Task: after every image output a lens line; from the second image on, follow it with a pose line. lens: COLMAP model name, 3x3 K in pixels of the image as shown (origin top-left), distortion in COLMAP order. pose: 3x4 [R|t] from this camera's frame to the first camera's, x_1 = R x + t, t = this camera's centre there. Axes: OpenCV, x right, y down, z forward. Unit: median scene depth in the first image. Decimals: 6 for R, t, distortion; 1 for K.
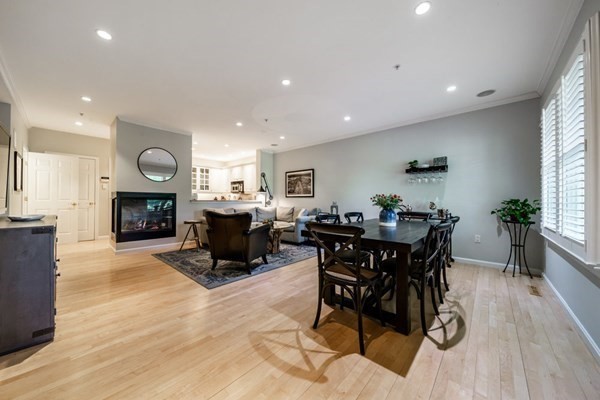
lens RADIAL K [[210.9, 0, 300.0], [0, 210.9, 200.0], [0, 0, 1]] dist [0.002282, -0.002198]
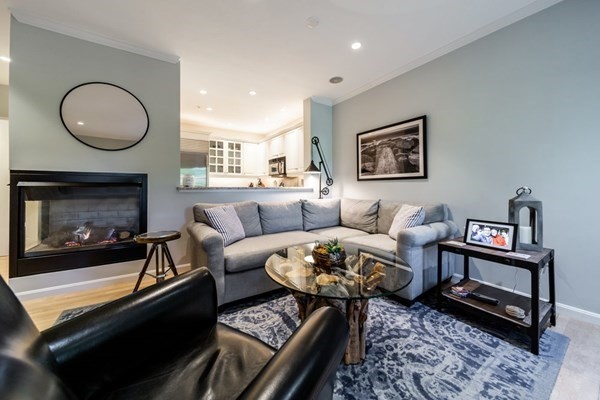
lens RADIAL K [[215.5, 0, 296.9], [0, 215.5, 186.4], [0, 0, 1]] dist [-0.000539, -0.000137]
pose [[0.964301, -0.007701, -0.264697, -0.079140], [0.007050, 0.999969, -0.003408, 0.002641], [0.264715, 0.001421, 0.964326, 0.485809]]
